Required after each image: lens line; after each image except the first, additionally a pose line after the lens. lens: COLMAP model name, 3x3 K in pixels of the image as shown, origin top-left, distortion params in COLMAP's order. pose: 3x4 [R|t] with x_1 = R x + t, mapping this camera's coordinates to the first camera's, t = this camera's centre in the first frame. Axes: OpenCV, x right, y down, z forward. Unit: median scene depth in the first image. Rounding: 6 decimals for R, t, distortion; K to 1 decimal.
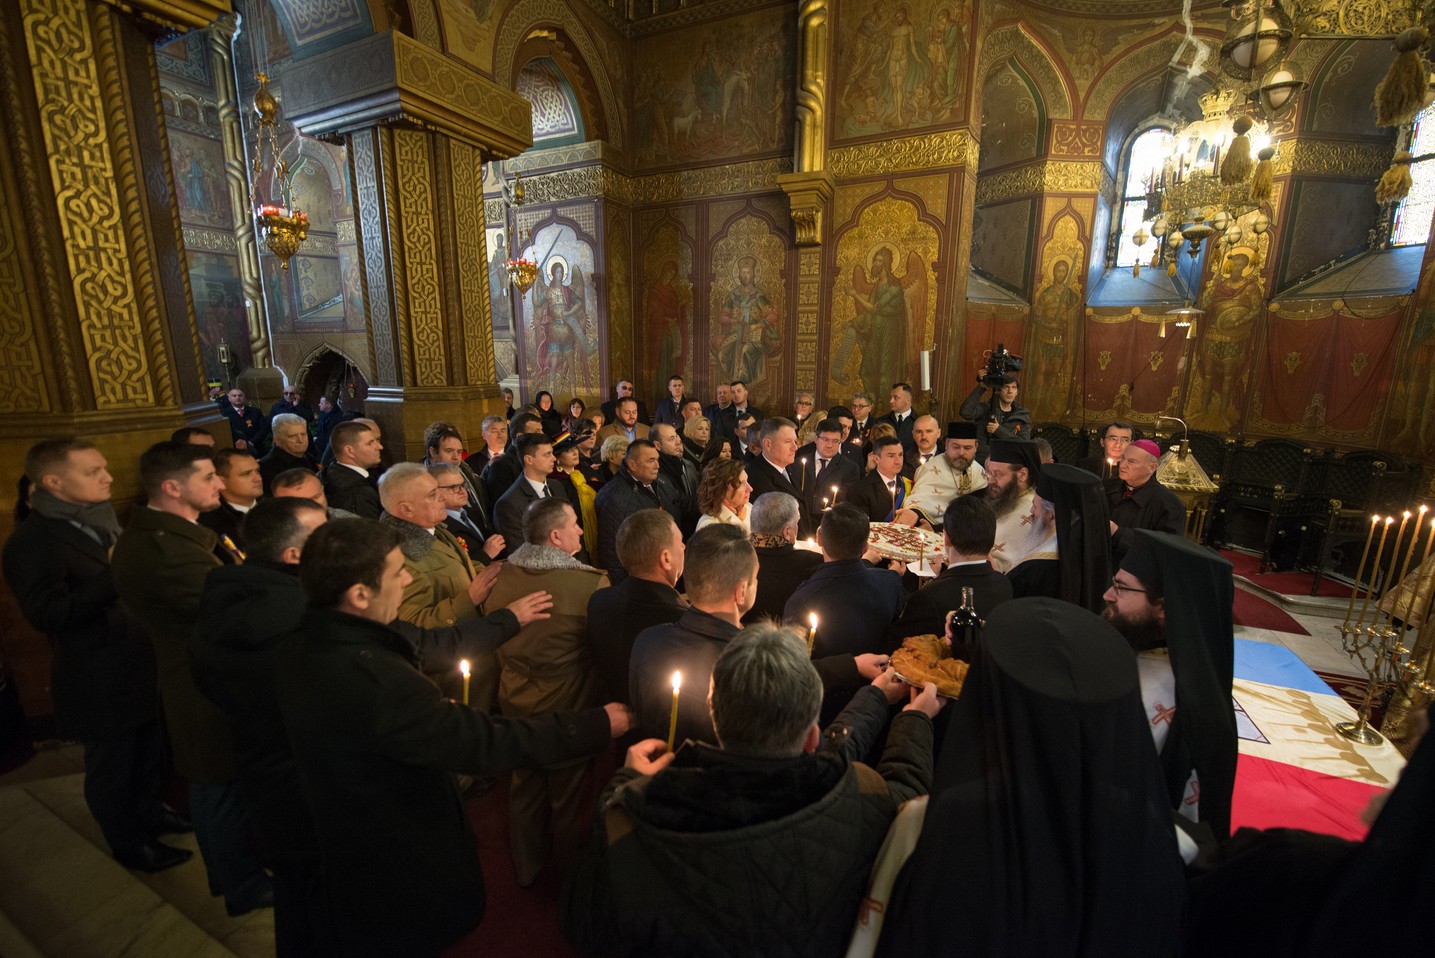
lens RADIAL K [[585.6, 0, 722.4], [0, 585.6, 480.0], [0, 0, 1]] dist [-0.015085, -0.002112]
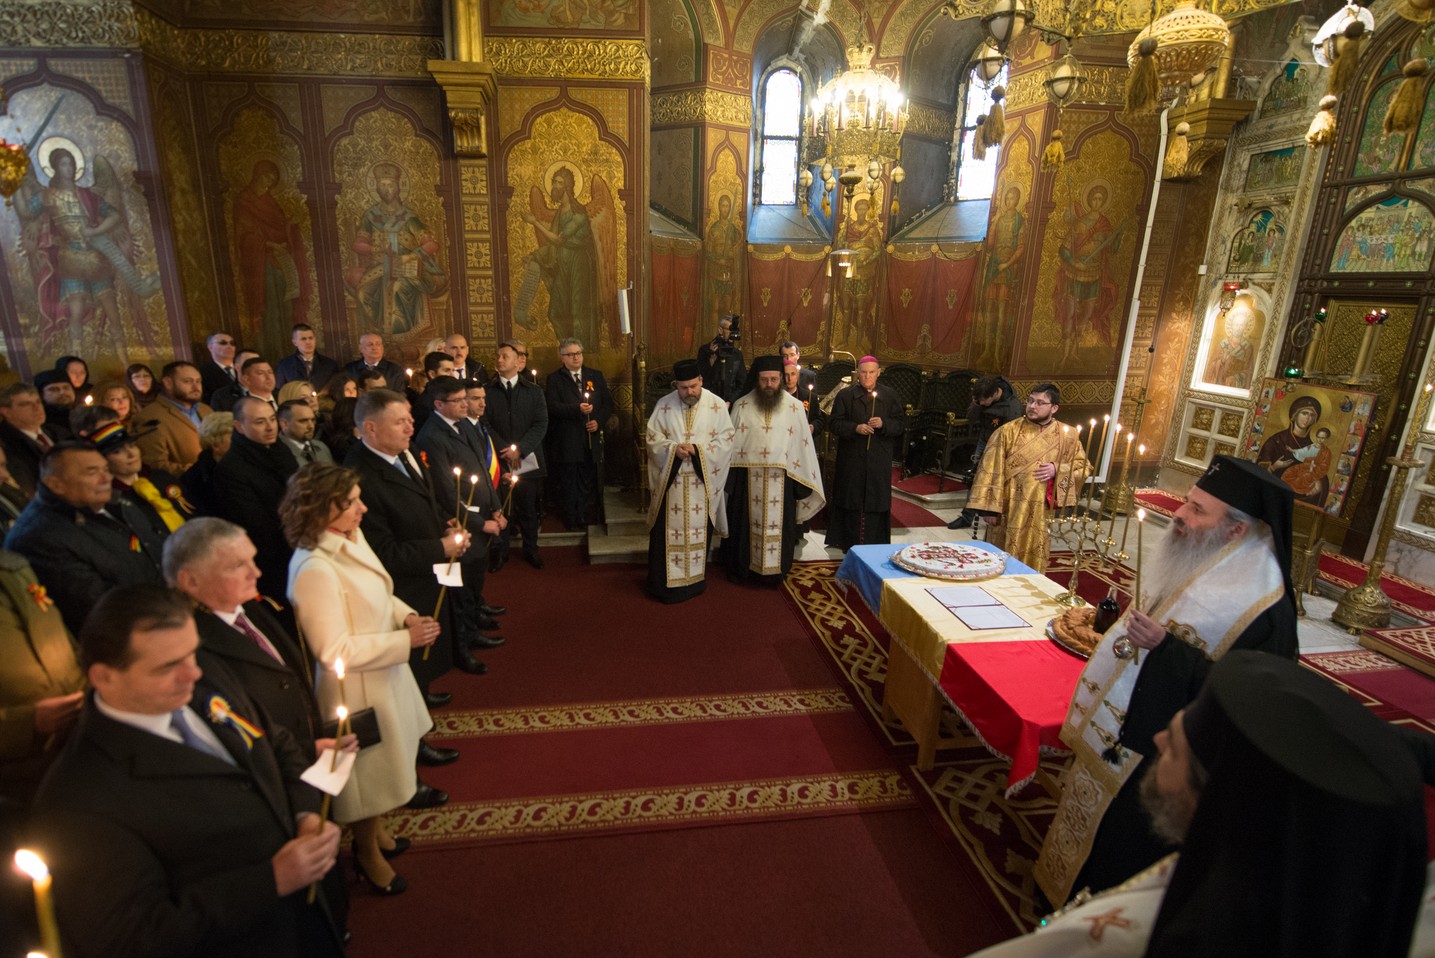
lens RADIAL K [[655.7, 0, 663.8], [0, 655.7, 474.4], [0, 0, 1]] dist [-0.013972, -0.002578]
pose [[0.861040, -0.139807, 0.488941, -0.124096], [0.105566, 0.989662, 0.097078, -0.027344], [-0.497459, -0.031973, 0.866898, 0.073494]]
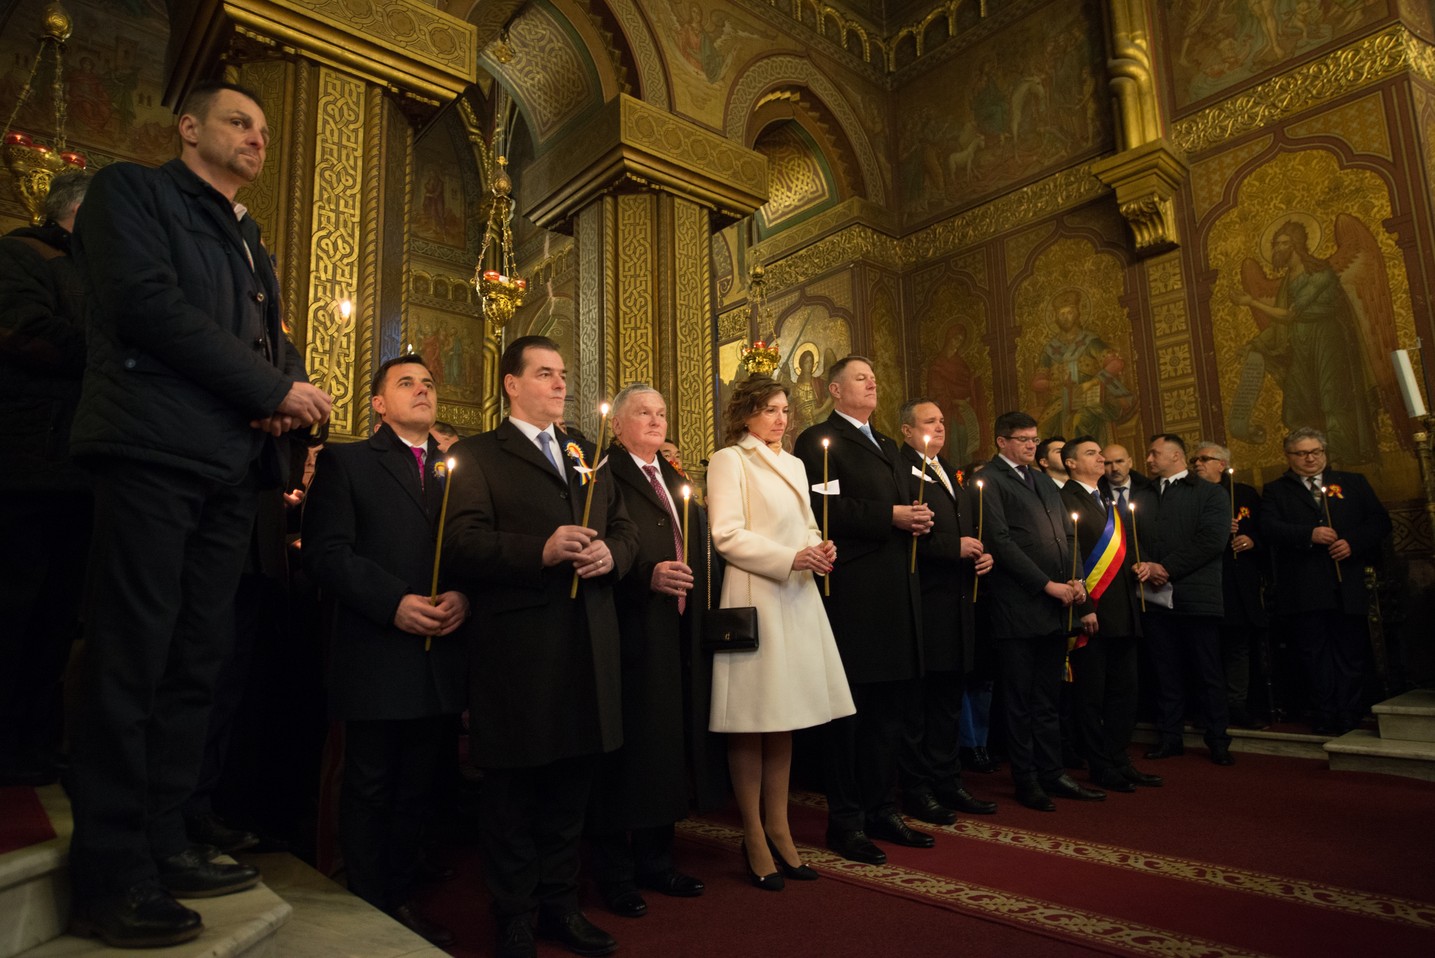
lens RADIAL K [[871.4, 0, 713.1], [0, 871.4, 469.6], [0, 0, 1]] dist [0.000650, -0.002301]
pose [[0.906782, -0.100670, -0.409404, 0.068607], [-0.056312, 0.933452, -0.354255, 0.210652], [0.417822, 0.344287, 0.840768, 0.036797]]
